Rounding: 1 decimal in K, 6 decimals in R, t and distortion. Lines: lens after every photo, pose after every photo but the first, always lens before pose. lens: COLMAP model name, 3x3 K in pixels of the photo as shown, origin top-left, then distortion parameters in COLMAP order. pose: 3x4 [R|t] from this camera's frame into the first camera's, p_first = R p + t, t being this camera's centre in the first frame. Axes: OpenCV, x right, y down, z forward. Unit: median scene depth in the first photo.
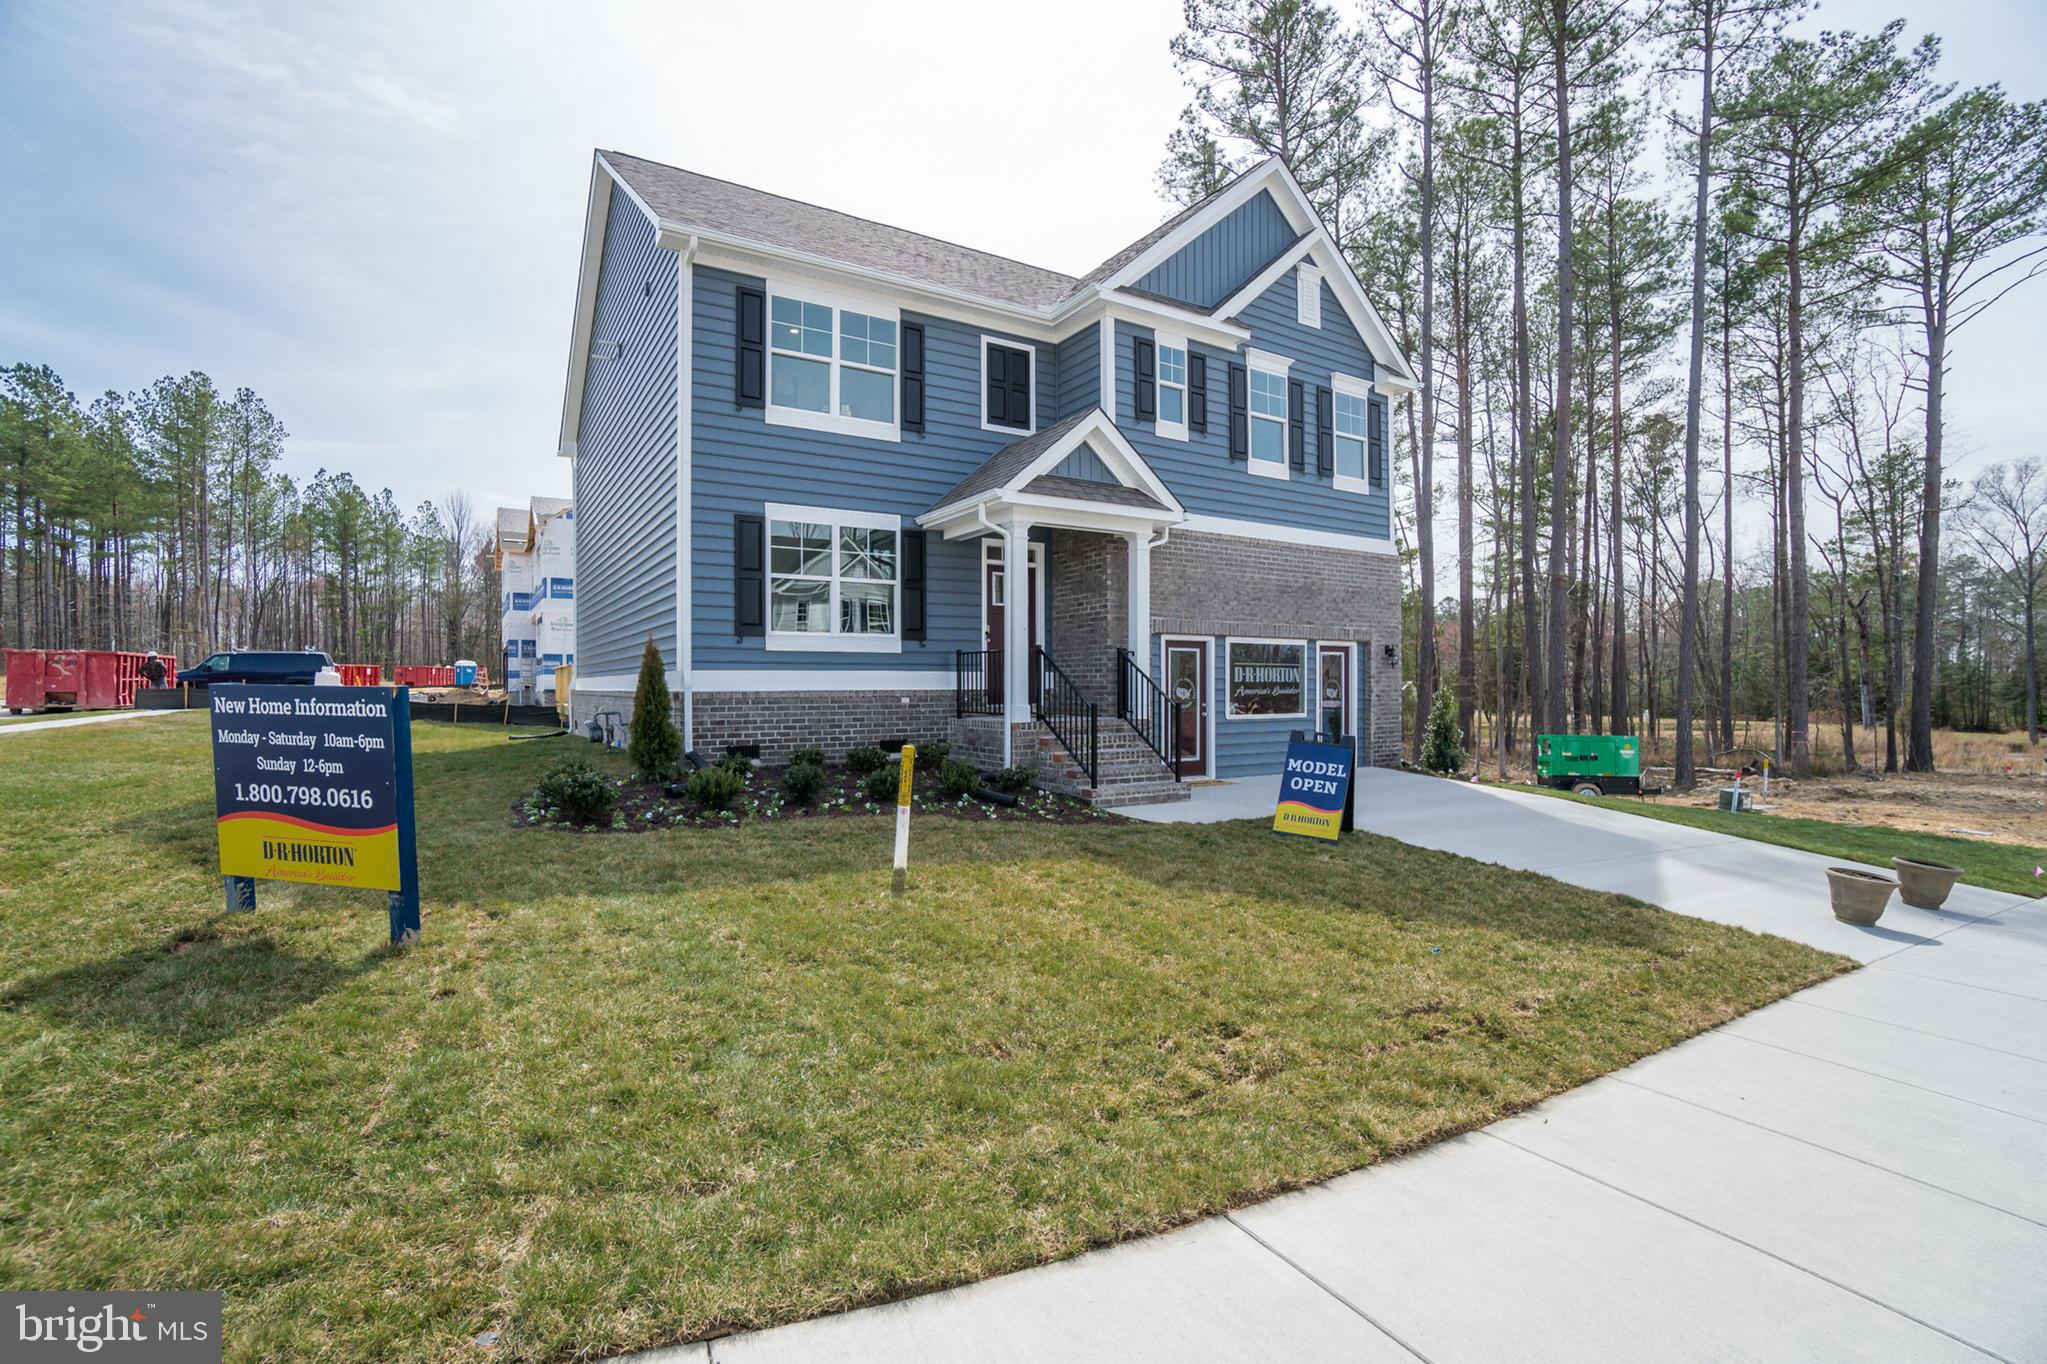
lens RADIAL K [[892.6, 0, 1025.4], [0, 892.6, 685.5], [0, 0, 1]] dist [-0.045678, 0.006325]
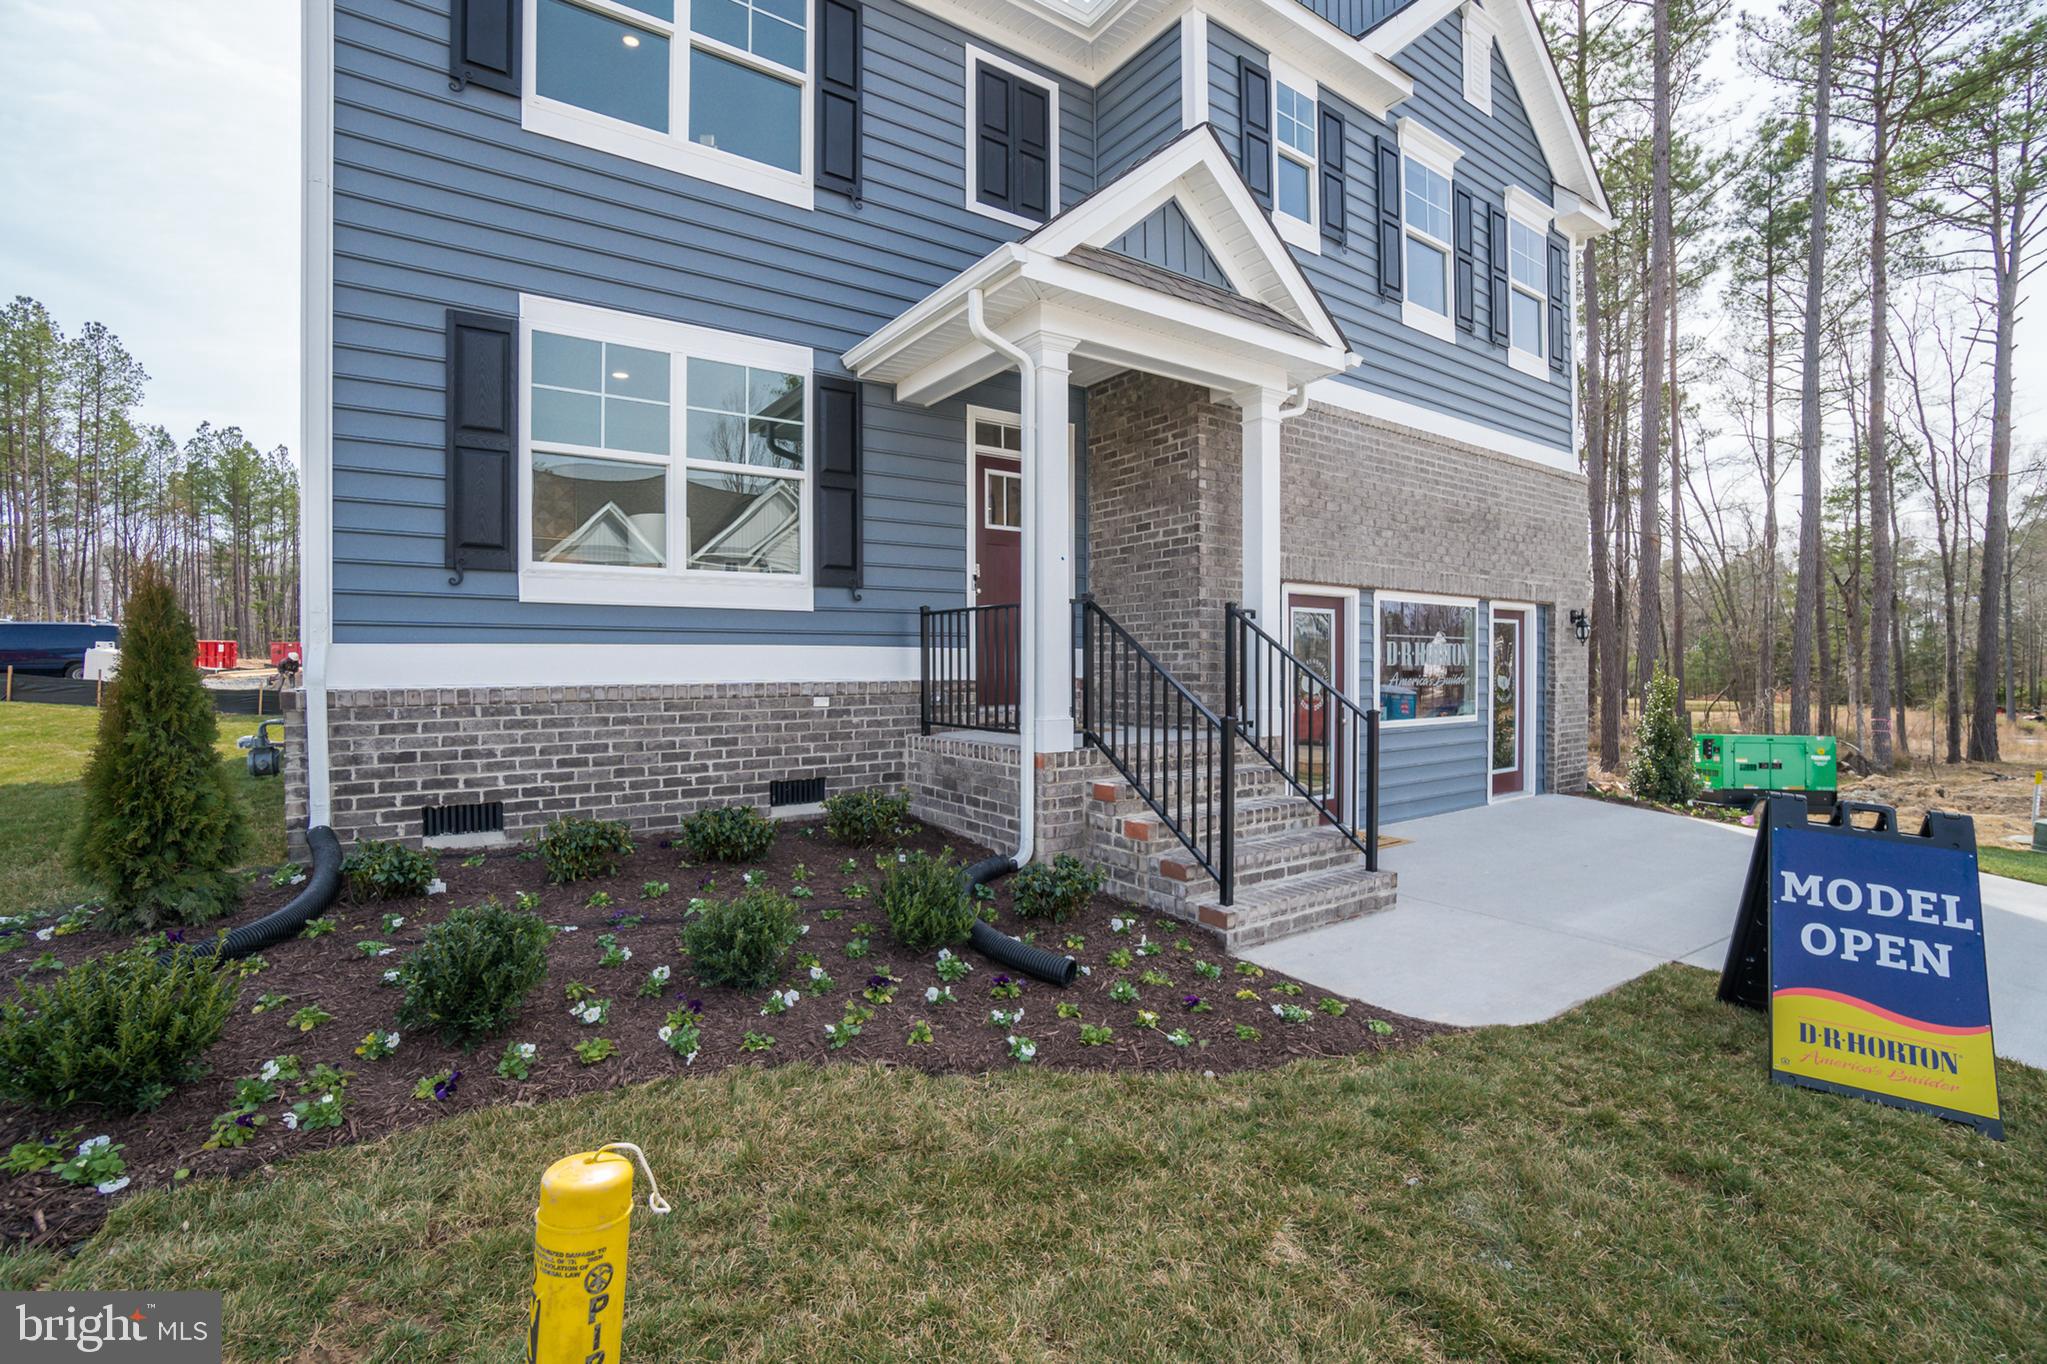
lens RADIAL K [[892.6, 0, 1035.4], [0, 892.6, 674.4], [0, 0, 1]] dist [-0.045678, 0.006325]
pose [[0.998444, 0.000573, 0.055763, -0.035470], [-0.001223, 0.999932, 0.011625, -0.005415], [-0.055753, -0.011675, 0.998376, 0.430083]]
